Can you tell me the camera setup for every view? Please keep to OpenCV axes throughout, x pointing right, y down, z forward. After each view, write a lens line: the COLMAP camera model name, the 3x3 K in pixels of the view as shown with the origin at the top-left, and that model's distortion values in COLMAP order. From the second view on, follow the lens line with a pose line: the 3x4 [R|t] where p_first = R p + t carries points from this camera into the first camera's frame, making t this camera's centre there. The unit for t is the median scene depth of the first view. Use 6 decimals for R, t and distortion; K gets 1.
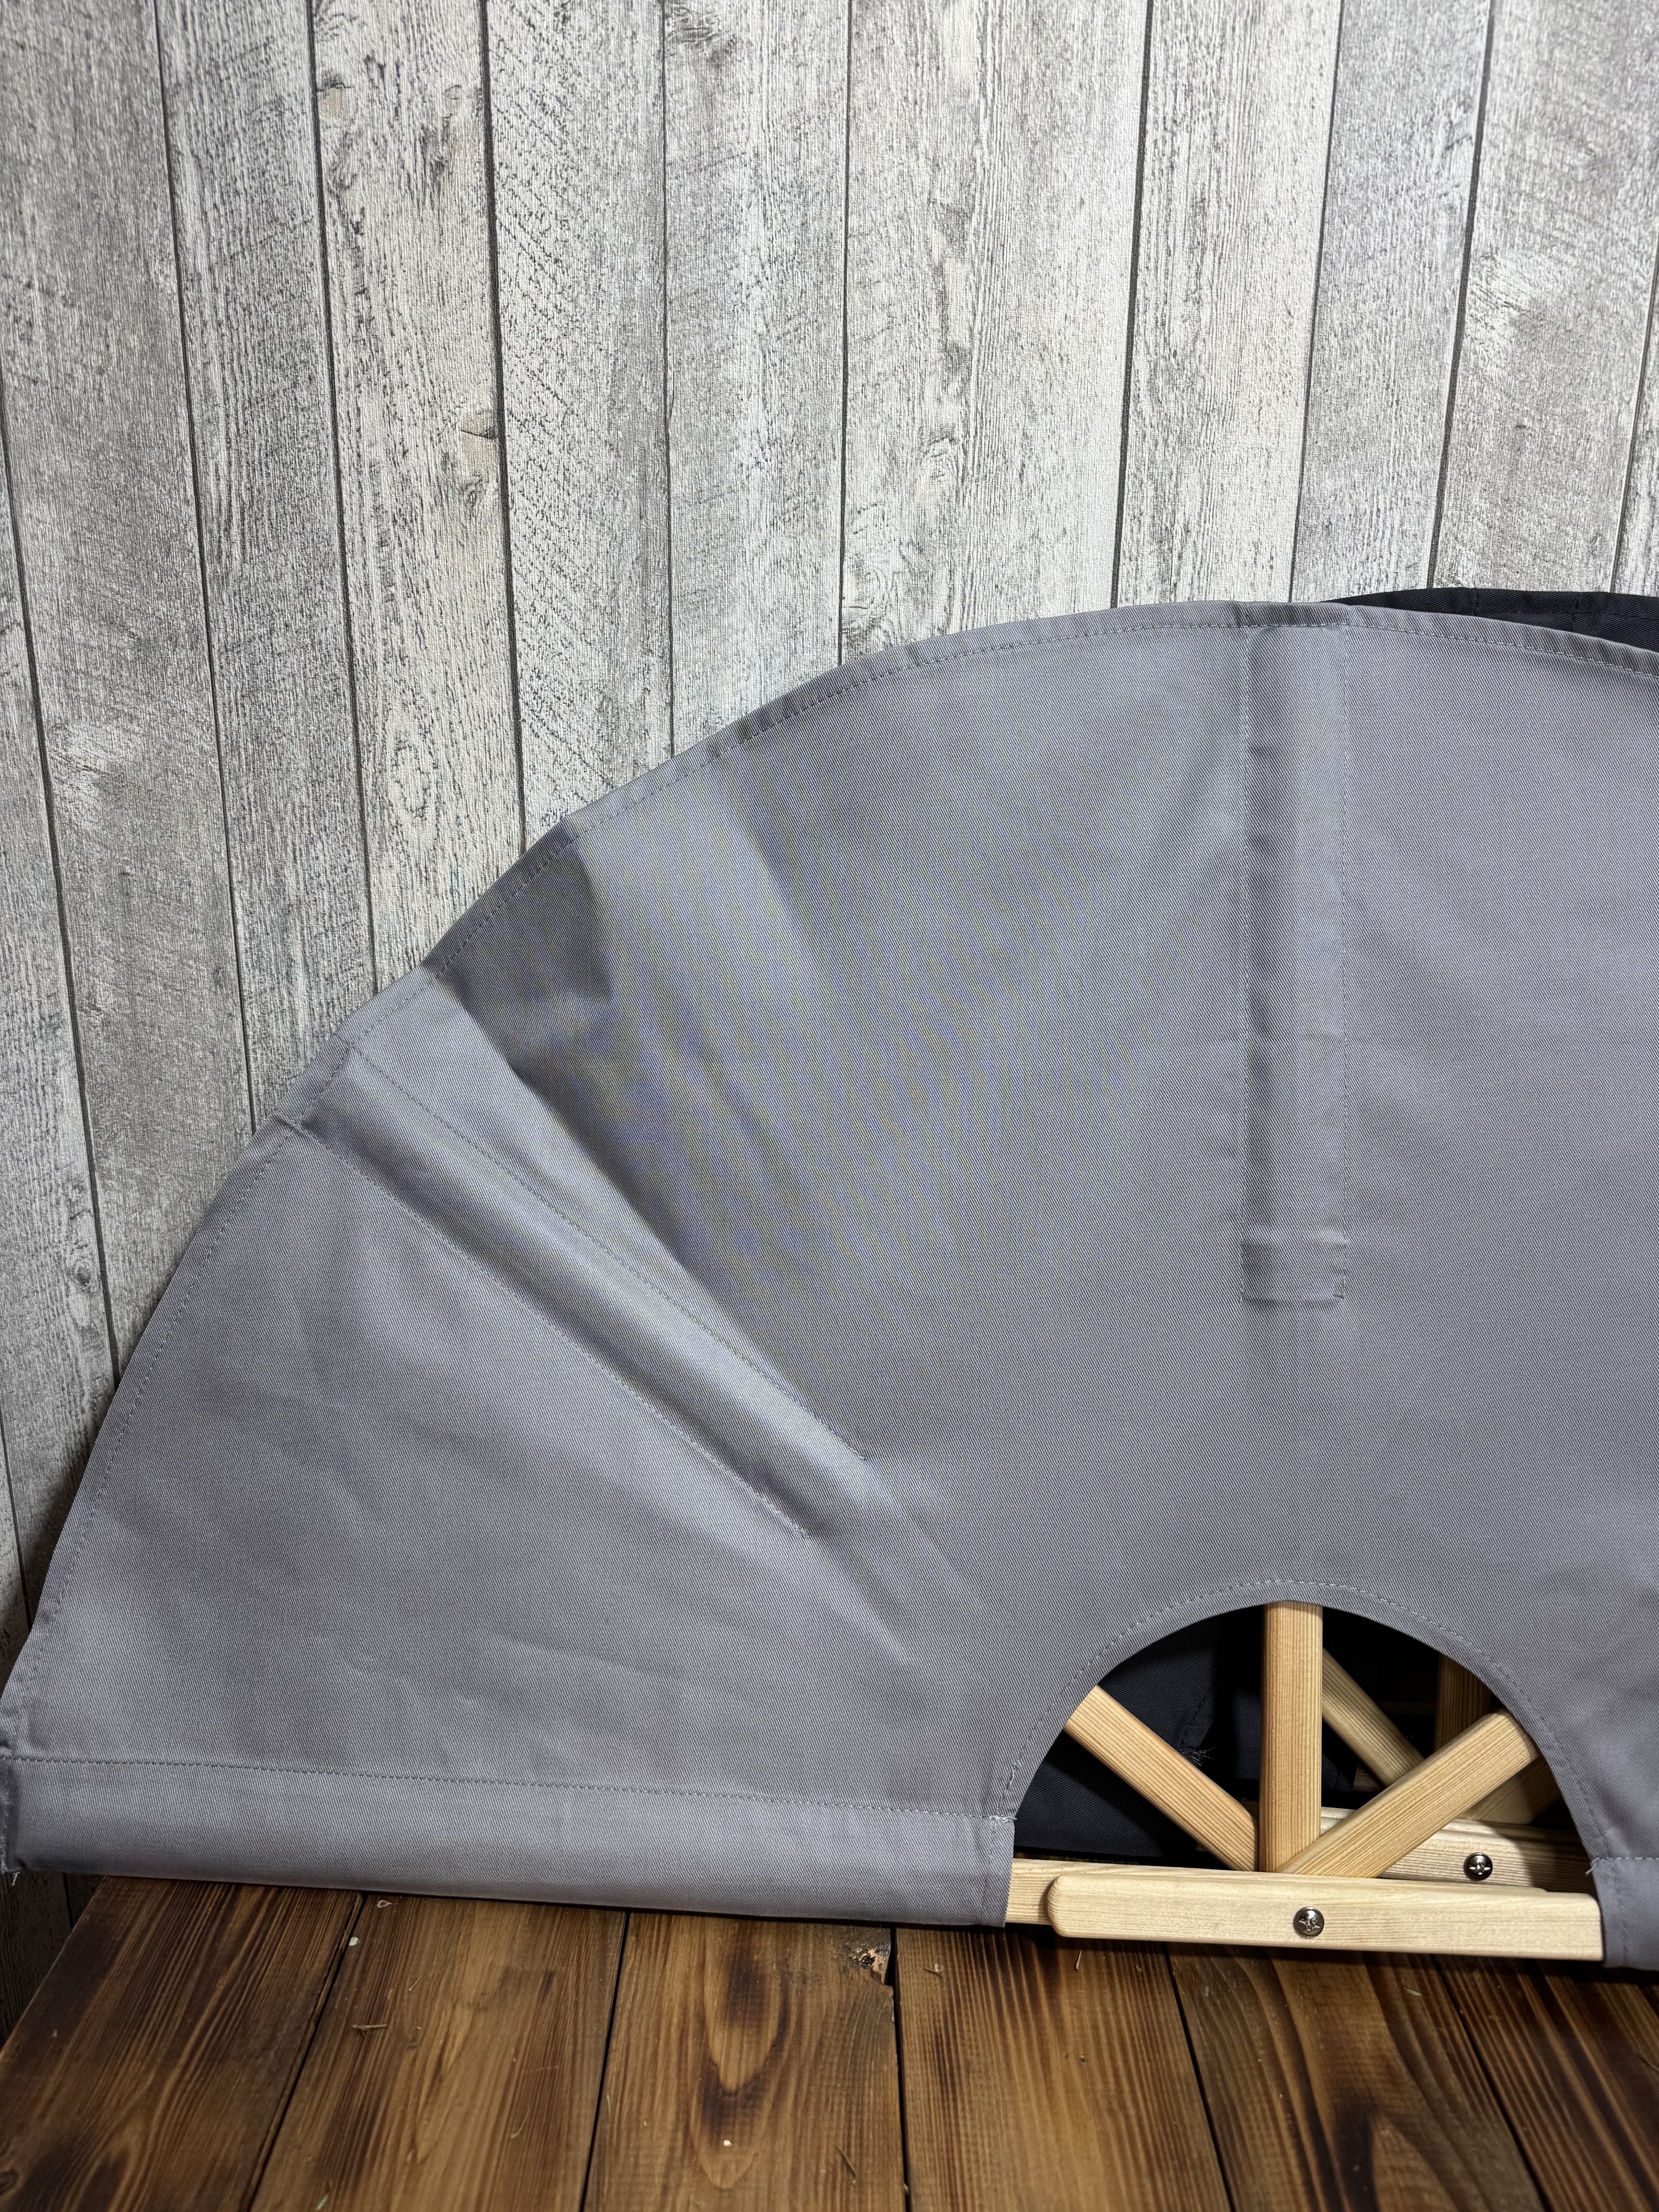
lens RADIAL K [[1550.5, 0, 823.4], [0, 1550.5, 1102.6], [0, 0, 1]] dist [0.001360, -0.007322]
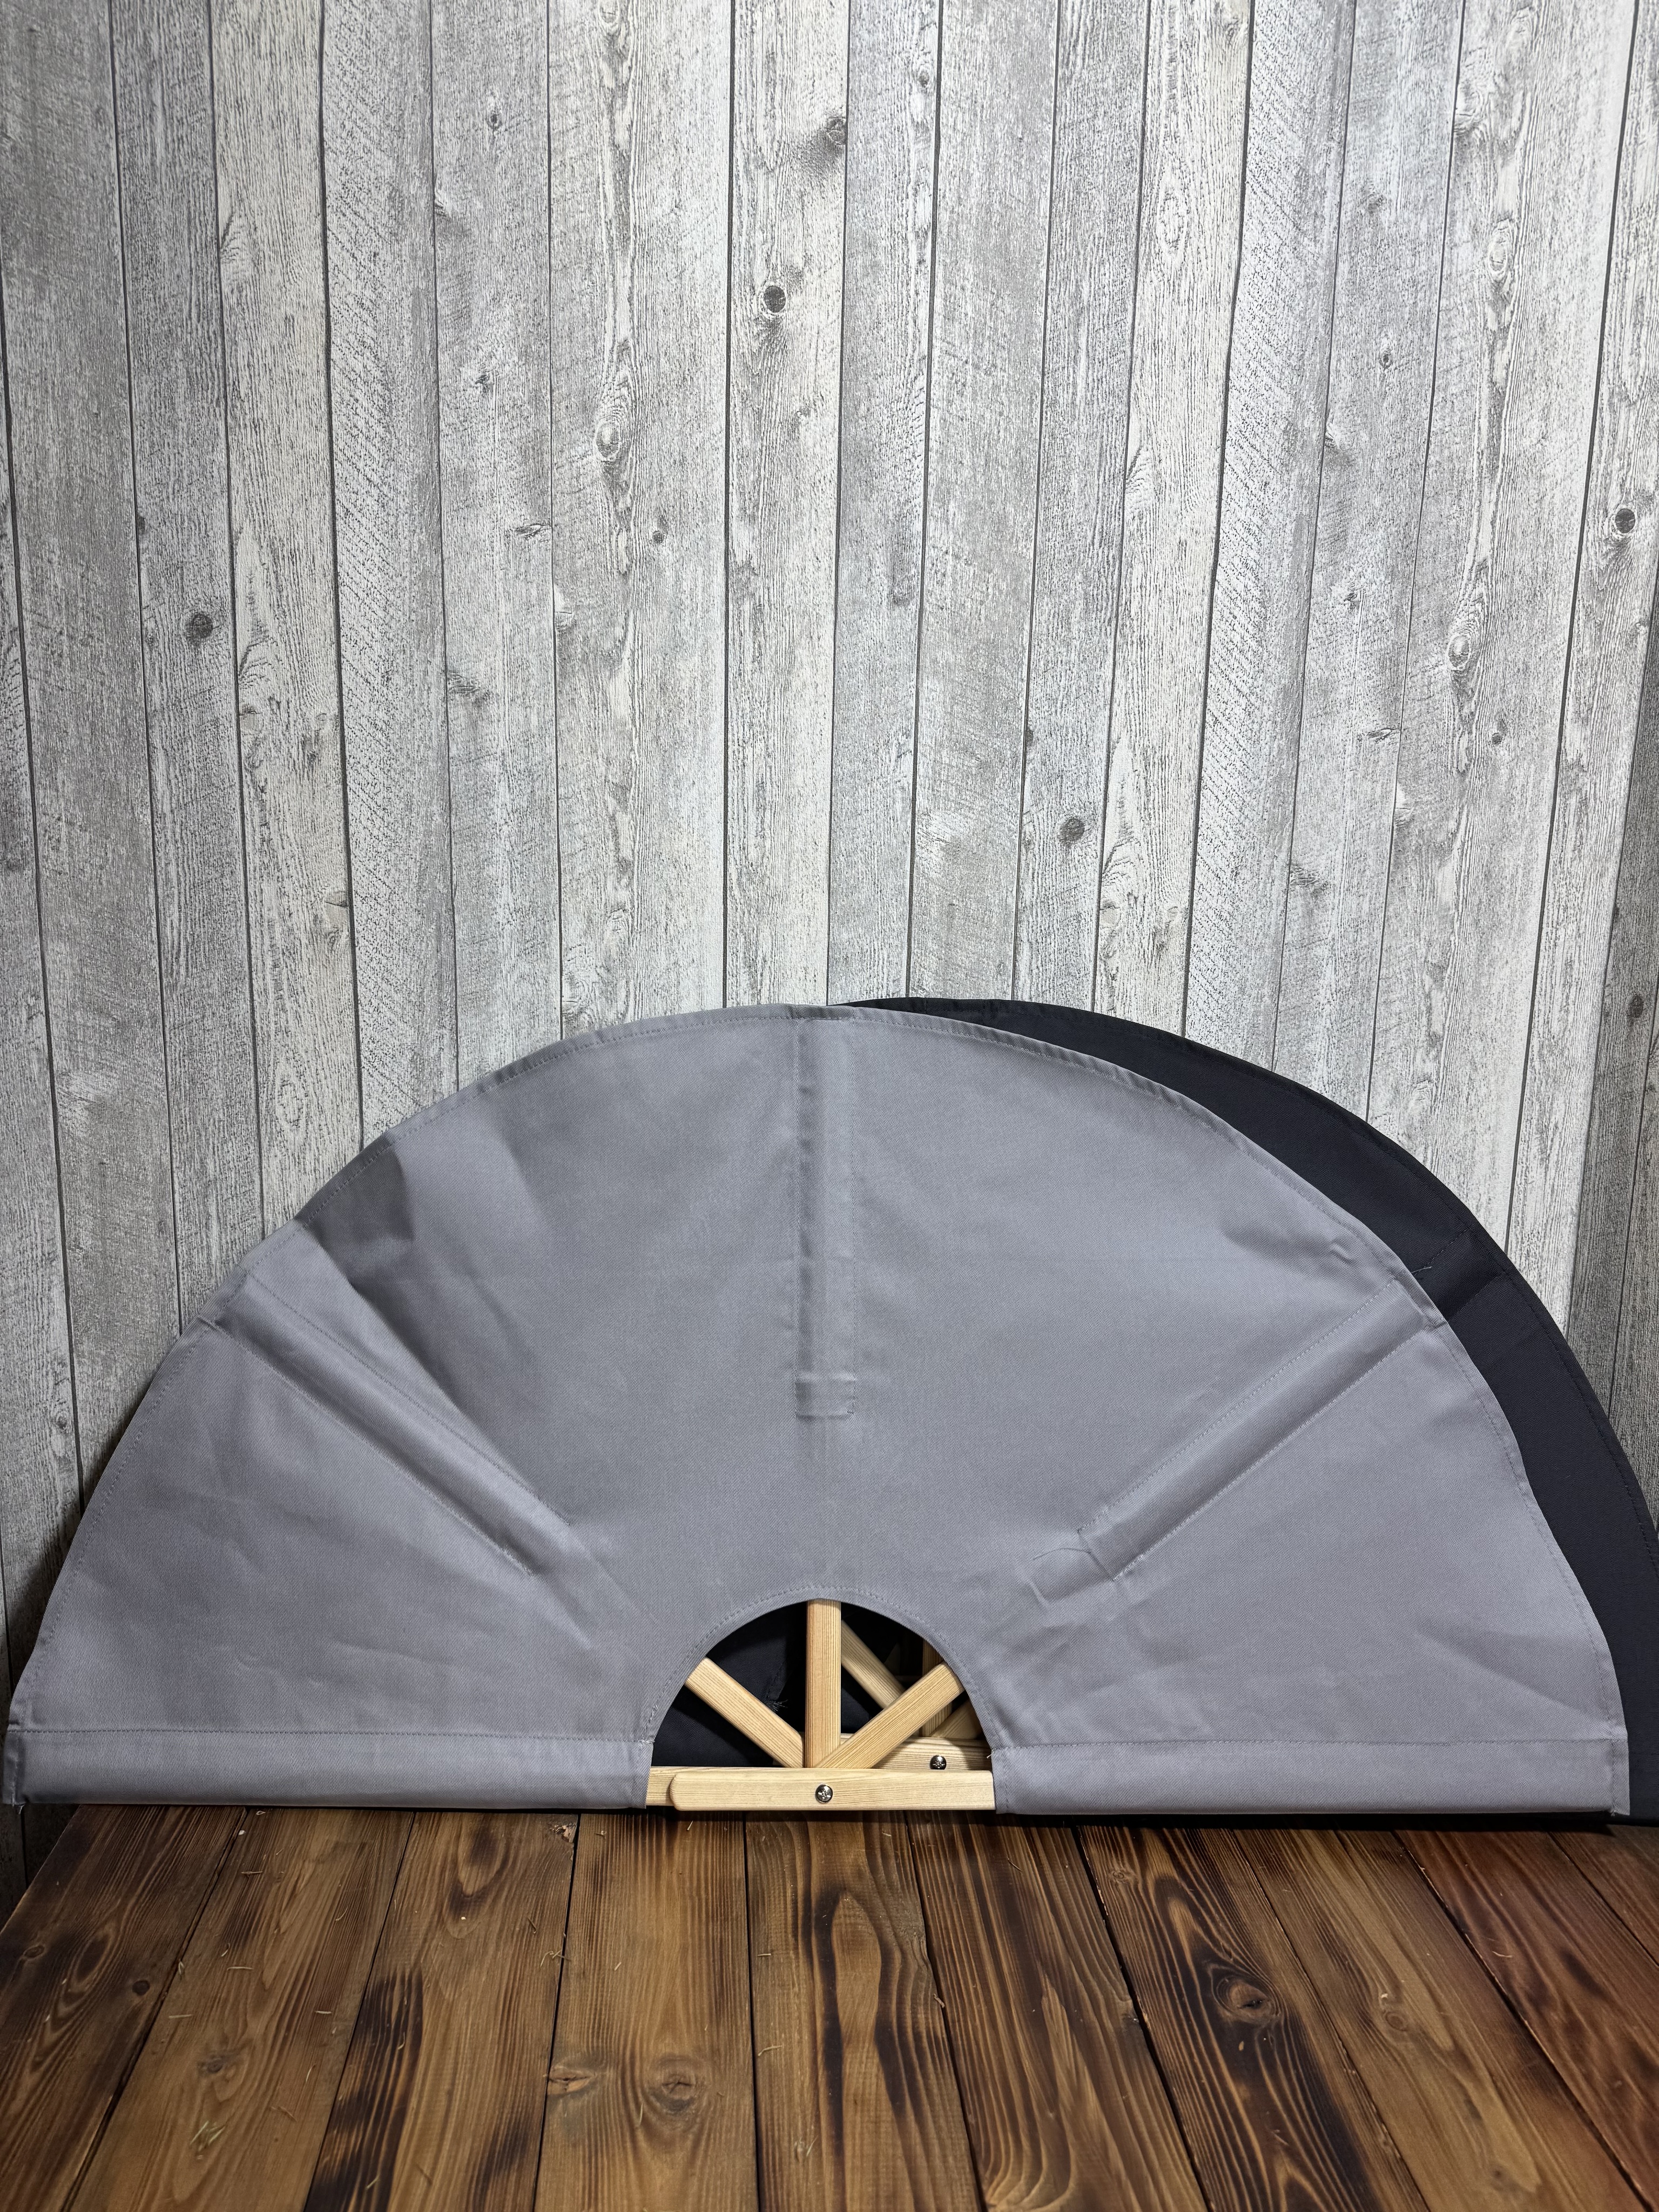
lens RADIAL K [[1502.3, 0, 821.5], [0, 1502.3, 1107.4], [0, 0, 1]] dist [0.175532, -0.372400]
pose [[0.996890, -0.006399, 0.078541, 0.174632], [0.013221, 0.996152, -0.086644, -0.065813], [-0.077684, 0.087413, 0.993139, -0.680365]]
